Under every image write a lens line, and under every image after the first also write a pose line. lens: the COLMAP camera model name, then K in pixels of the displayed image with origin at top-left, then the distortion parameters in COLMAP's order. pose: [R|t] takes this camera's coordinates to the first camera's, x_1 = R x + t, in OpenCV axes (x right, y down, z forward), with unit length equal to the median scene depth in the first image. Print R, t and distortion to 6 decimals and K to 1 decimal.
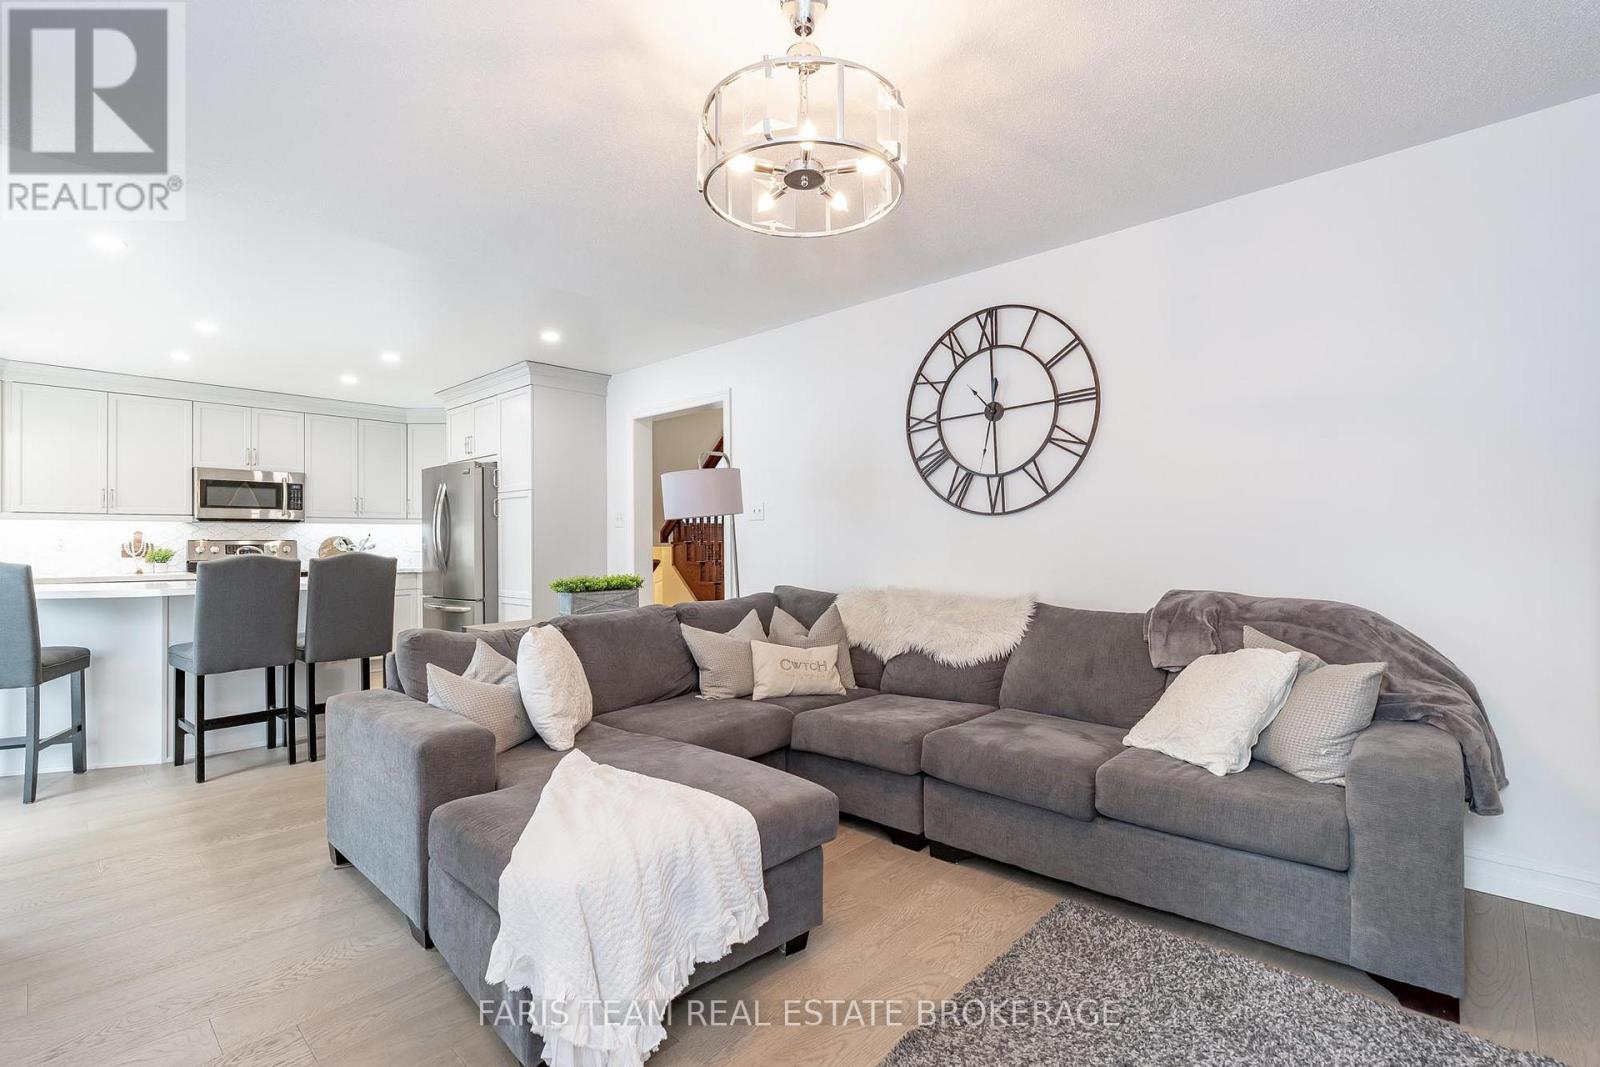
lens RADIAL K [[747.6, 0, 816.9], [0, 747.6, 547.2], [0, 0, 1]] dist [-0.004132, 0.001821]
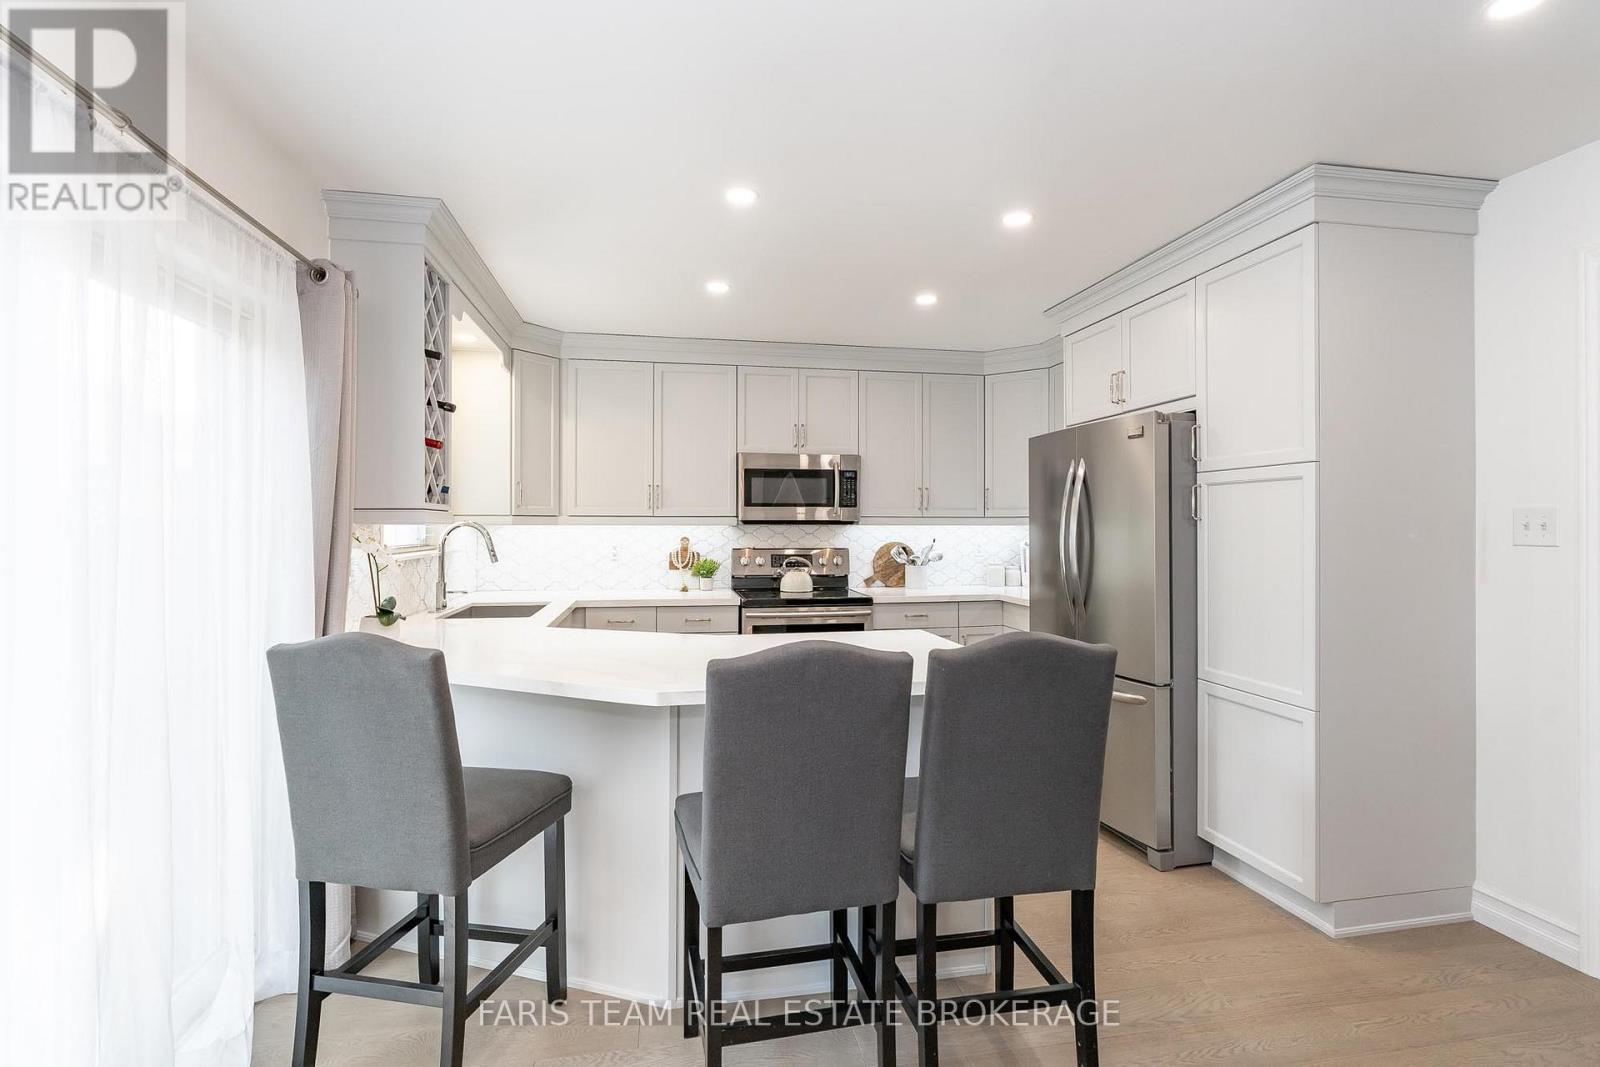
lens RADIAL K [[747.6, 0, 828.2], [0, 747.6, 521.4], [0, 0, 1]] dist [-0.004132, 0.001821]
pose [[0.826030, 0.000494, -0.563626, -0.704376], [-0.005596, 0.999958, -0.007325, -0.069517], [0.563598, 0.009204, 0.825998, 0.901212]]
